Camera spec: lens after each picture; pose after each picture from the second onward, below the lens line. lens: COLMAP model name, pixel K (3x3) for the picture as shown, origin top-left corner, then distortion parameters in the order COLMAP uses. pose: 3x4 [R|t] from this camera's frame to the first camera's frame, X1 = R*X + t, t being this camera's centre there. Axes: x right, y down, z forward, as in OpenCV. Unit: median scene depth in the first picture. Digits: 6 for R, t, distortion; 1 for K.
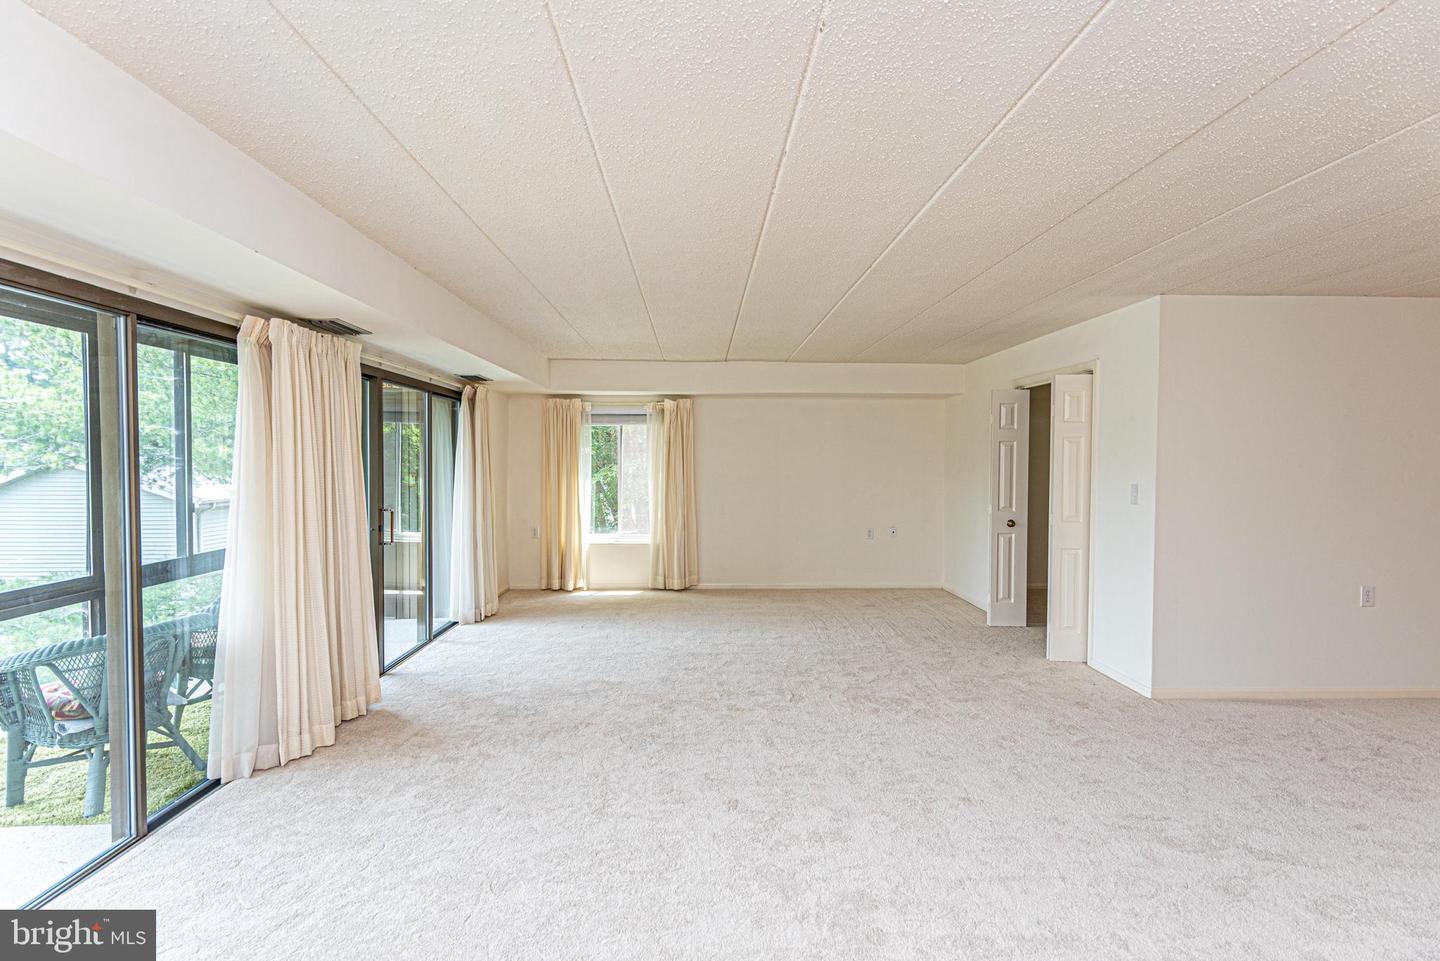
lens RADIAL K [[717.9, 0, 727.0], [0, 717.9, 482.4], [0, 0, 1]] dist [0.001145, -0.000438]
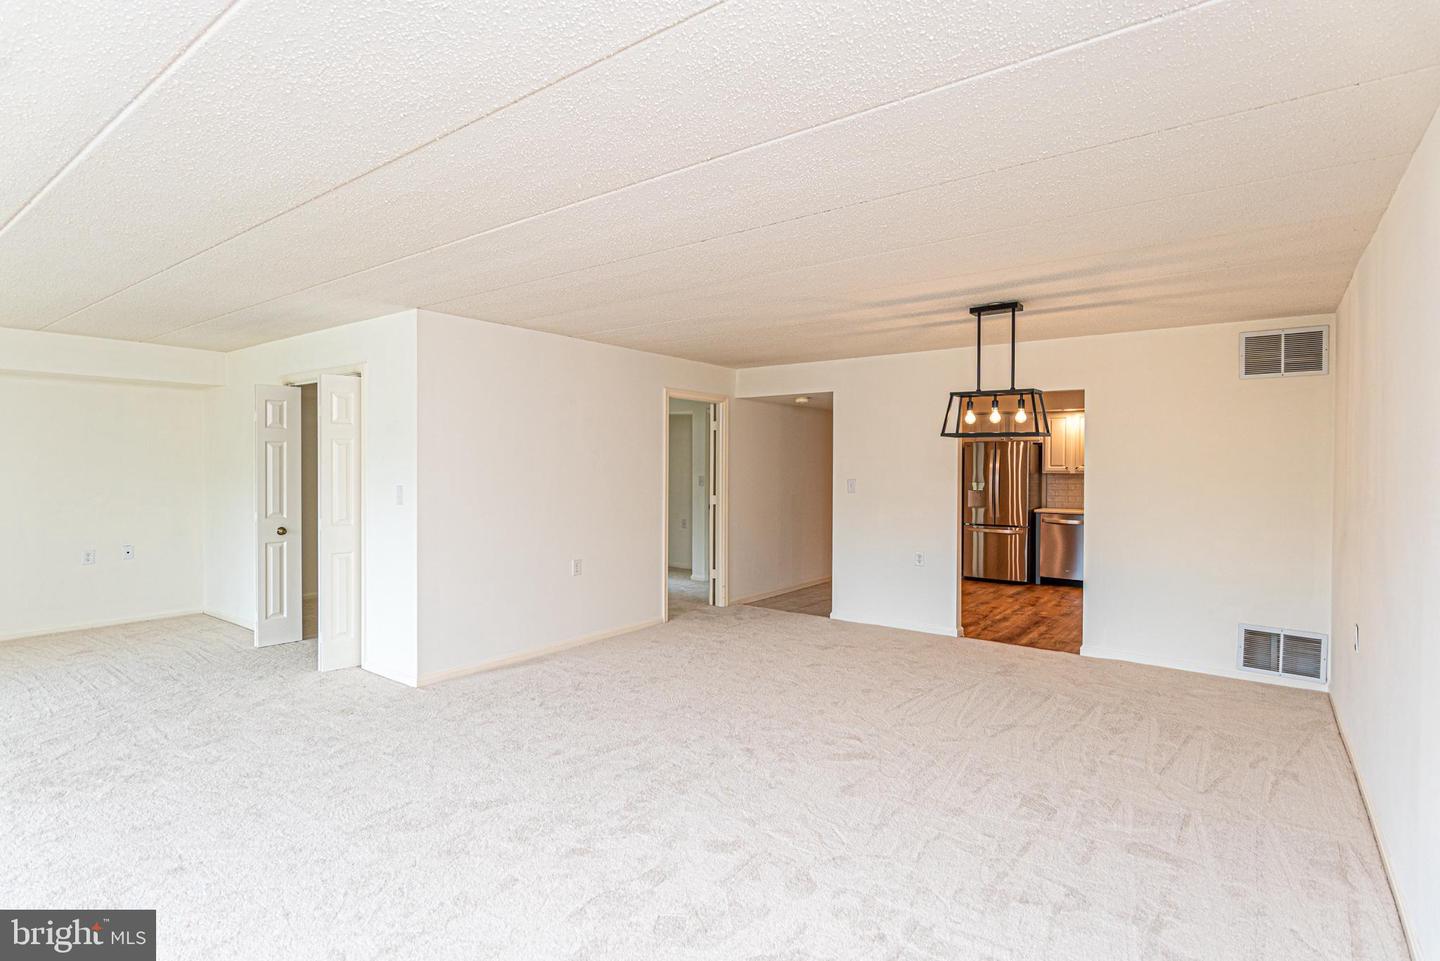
lens RADIAL K [[705.9, 0, 723.1], [0, 705.9, 467.9], [0, 0, 1]] dist [0.002761, -0.000068]
pose [[0.627039, -0.005139, 0.778971, 0.063504], [0.022973, 0.999665, -0.011897, 0.000401], [-0.778649, 0.025355, 0.626947, -0.011938]]
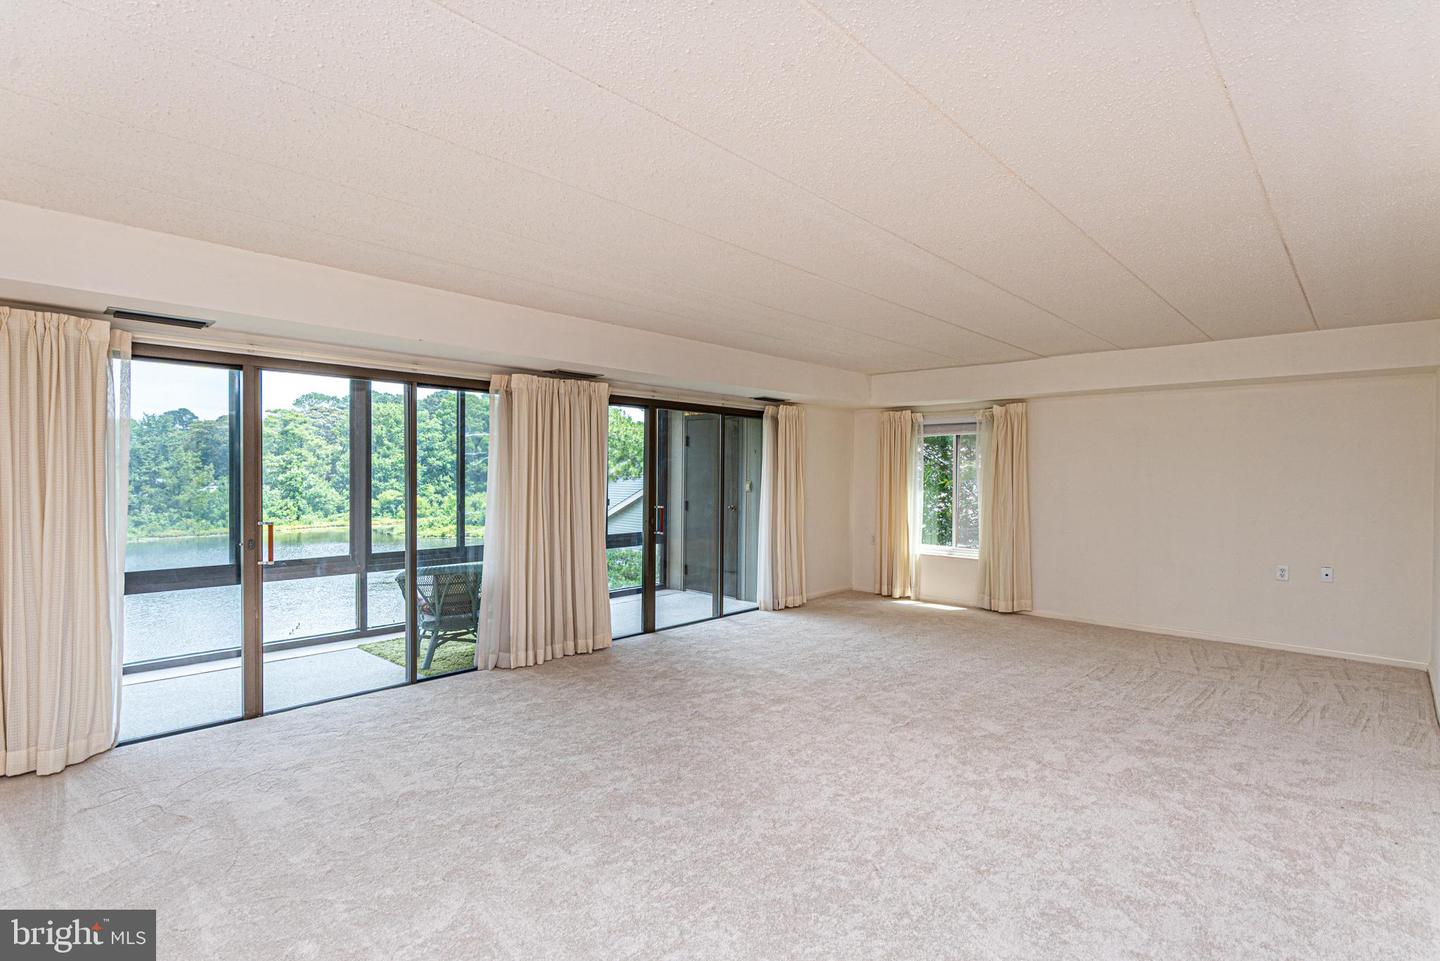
lens RADIAL K [[705.9, 0, 723.1], [0, 705.9, 467.9], [0, 0, 1]] dist [0.002761, -0.000068]
pose [[0.703741, -0.003379, -0.710449, 0.558171], [-0.026452, 0.999171, -0.030954, 0.005388], [0.709964, 0.040576, 0.703068, 0.191845]]
